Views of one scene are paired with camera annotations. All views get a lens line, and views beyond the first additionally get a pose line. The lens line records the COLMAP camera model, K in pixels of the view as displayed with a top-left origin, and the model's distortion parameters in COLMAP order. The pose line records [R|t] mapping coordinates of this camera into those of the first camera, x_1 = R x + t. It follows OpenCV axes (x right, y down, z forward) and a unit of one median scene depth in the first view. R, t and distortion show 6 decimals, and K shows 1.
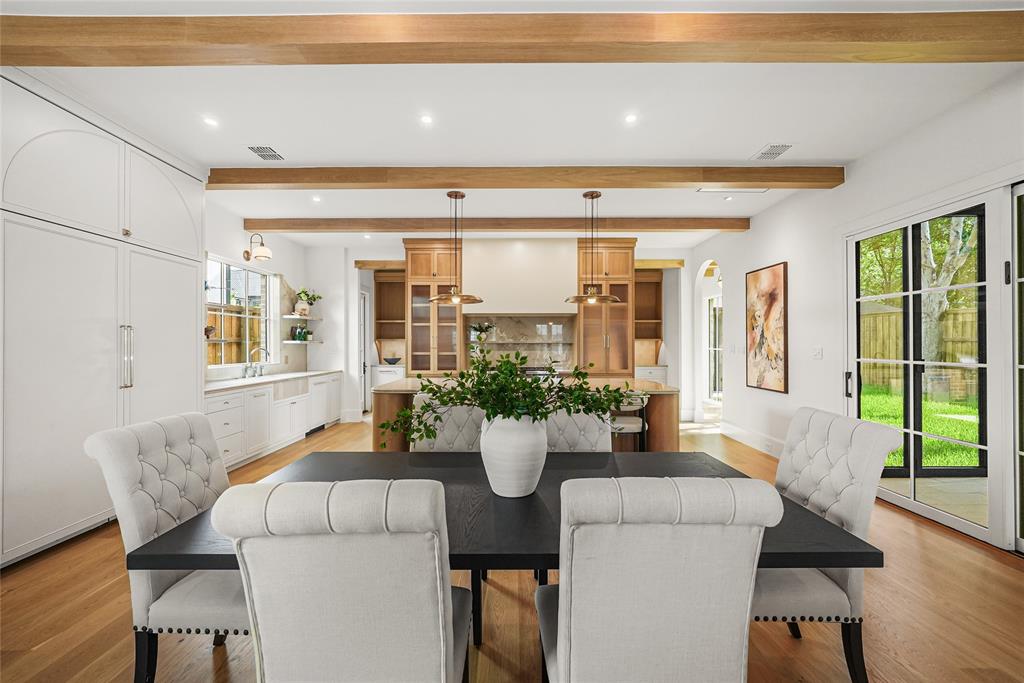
lens RADIAL K [[401.7, 0, 510.6], [0, 401.7, 344.8], [0, 0, 1]] dist [-0.015894, 0.004279]
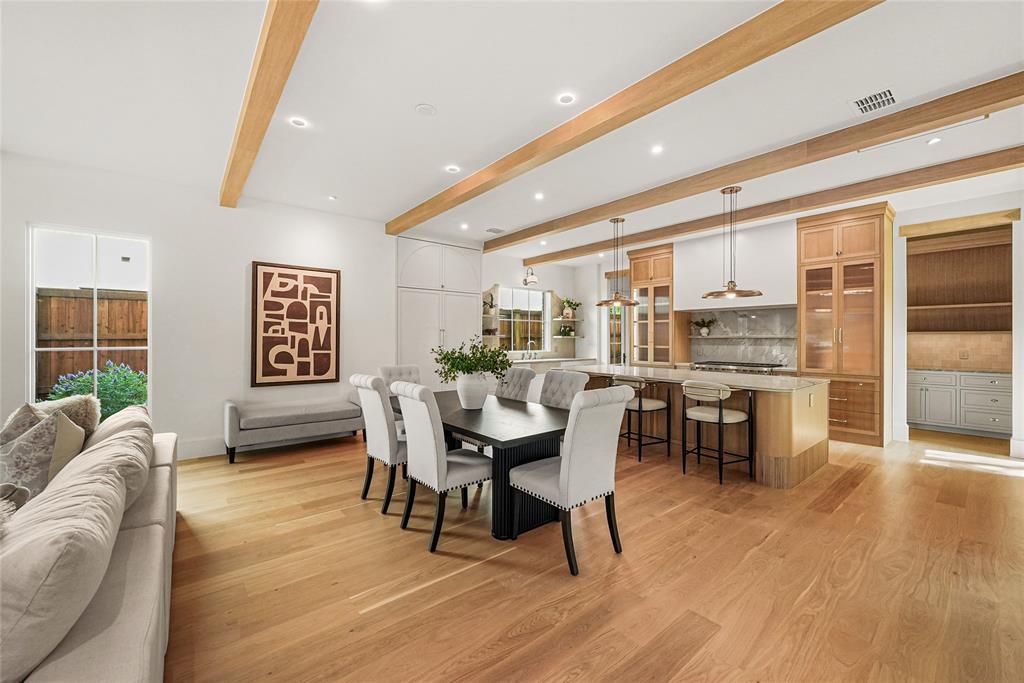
lens RADIAL K [[401.7, 0, 510.6], [0, 401.7, 344.8], [0, 0, 1]] dist [-0.015894, 0.004279]
pose [[0.632551, 0.014220, -0.774388, 0.452718], [-0.002827, 0.999867, 0.016051, -0.000943], [0.774513, -0.007964, 0.632507, -0.044863]]
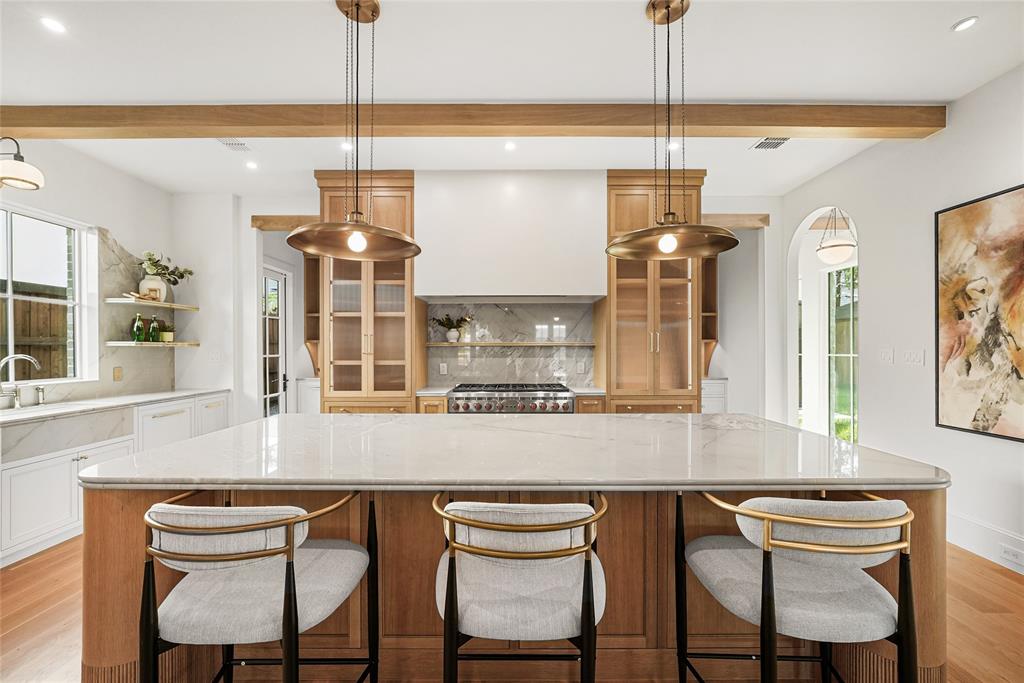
lens RADIAL K [[401.7, 0, 510.6], [0, 401.7, 344.8], [0, 0, 1]] dist [-0.015894, 0.004279]
pose [[0.999988, -0.001148, 0.004860, 0.019970], [0.001191, 0.999960, -0.008830, 0.000403], [-0.004849, 0.008836, 0.999949, 0.403278]]
